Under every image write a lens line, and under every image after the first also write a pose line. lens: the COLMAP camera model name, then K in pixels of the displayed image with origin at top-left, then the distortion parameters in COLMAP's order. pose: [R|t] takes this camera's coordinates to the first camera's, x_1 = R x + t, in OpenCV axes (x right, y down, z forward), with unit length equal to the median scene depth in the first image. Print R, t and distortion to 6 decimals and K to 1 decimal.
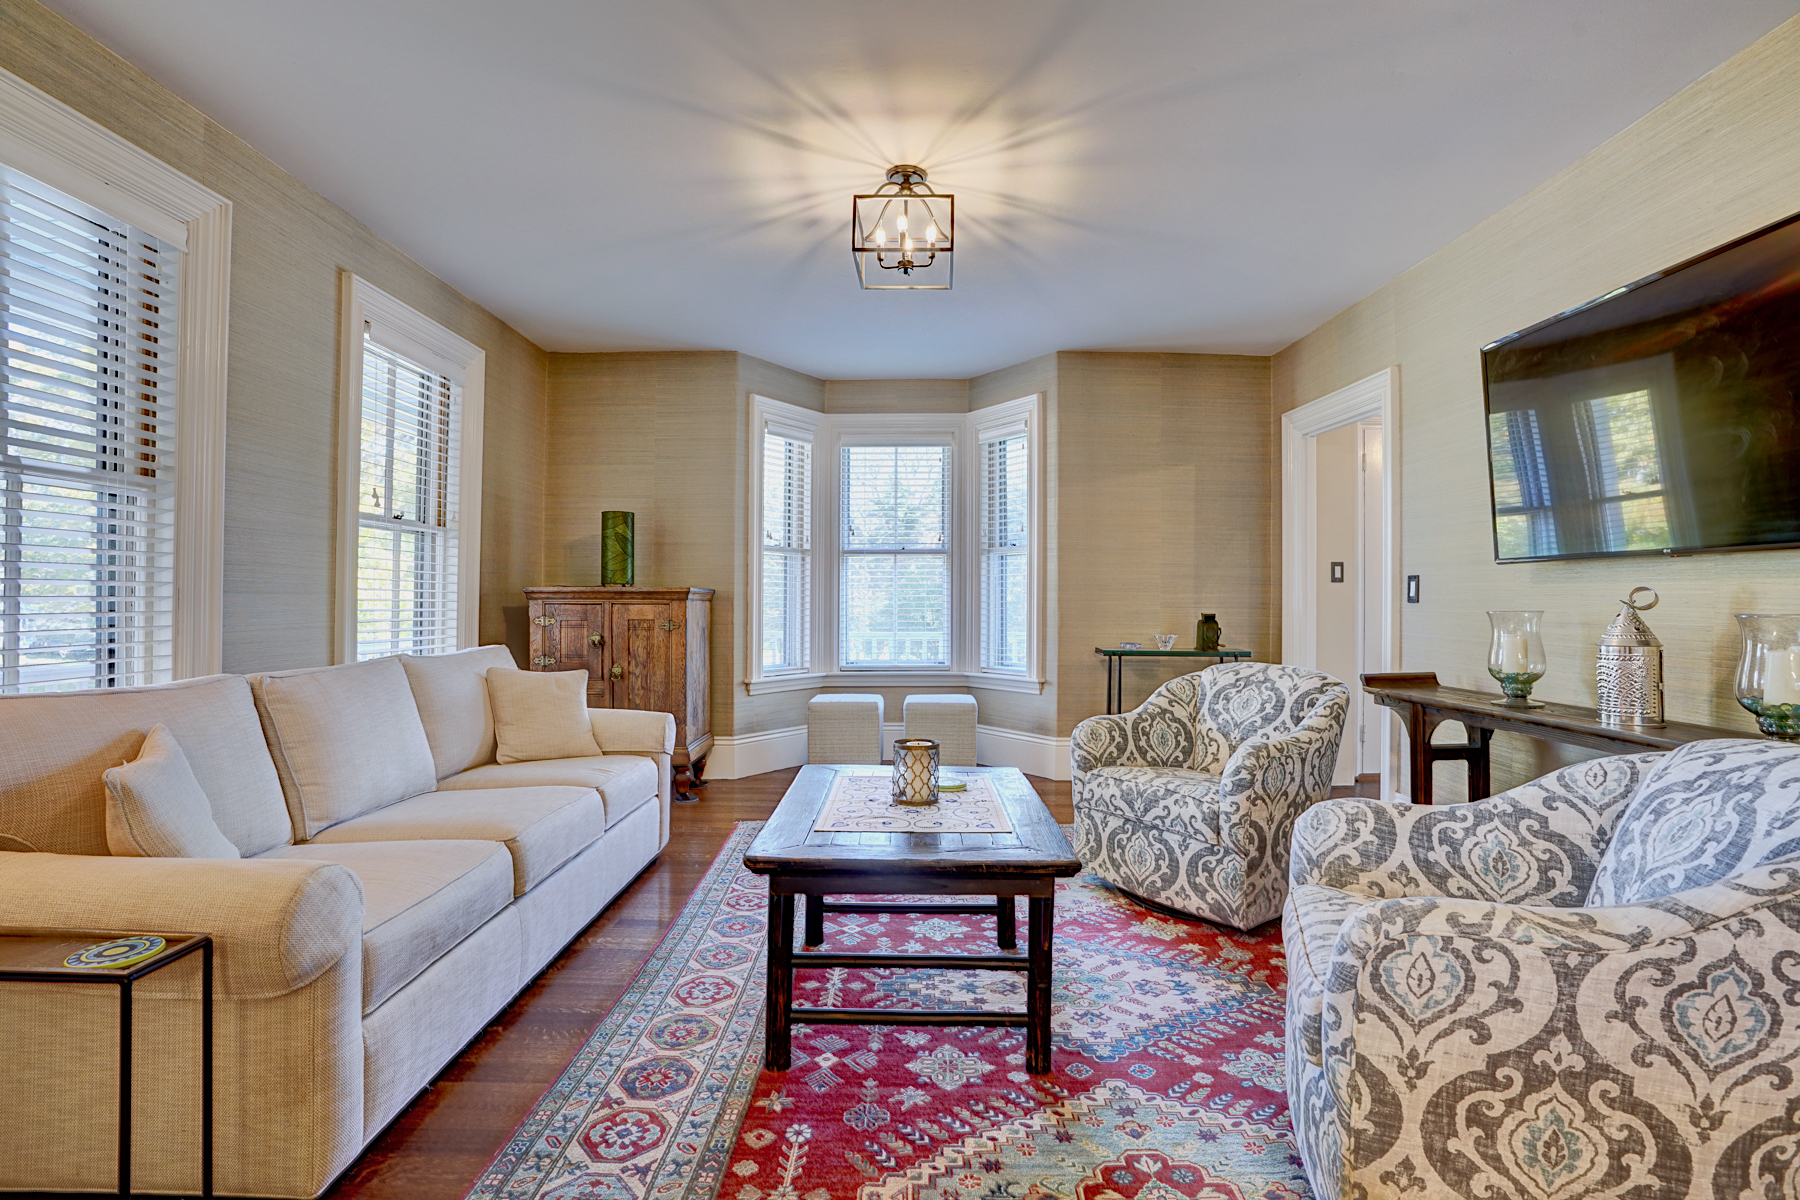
lens RADIAL K [[827.1, 0, 908.0], [0, 827.1, 598.7], [0, 0, 1]] dist [-0.083492, 0.030885]
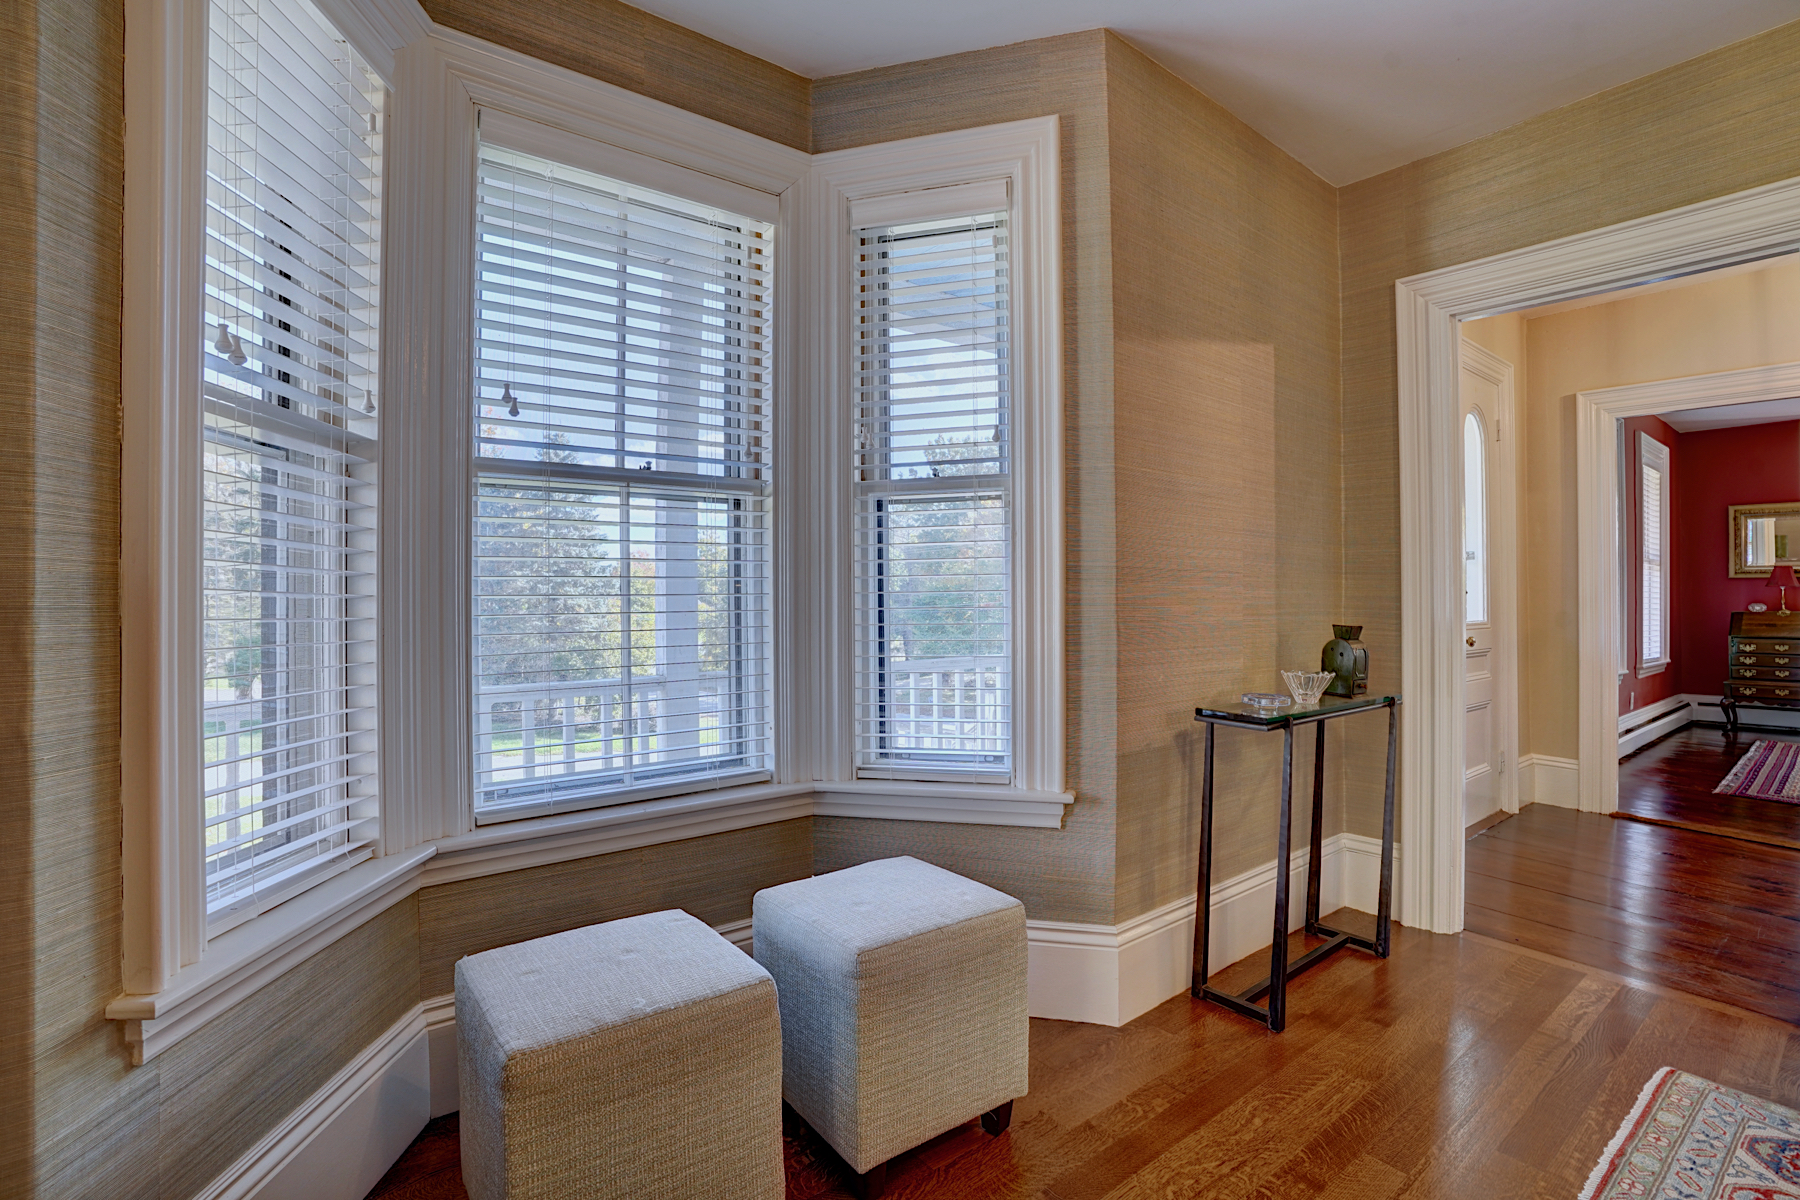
lens RADIAL K [[827.1, 0, 908.0], [0, 827.1, 598.7], [0, 0, 1]] dist [-0.083492, 0.030885]
pose [[0.782066, -0.008328, 0.623140, -0.162068], [0.006917, 0.999965, 0.004682, -0.003147], [-0.623157, 0.000648, 0.782097, 0.722333]]
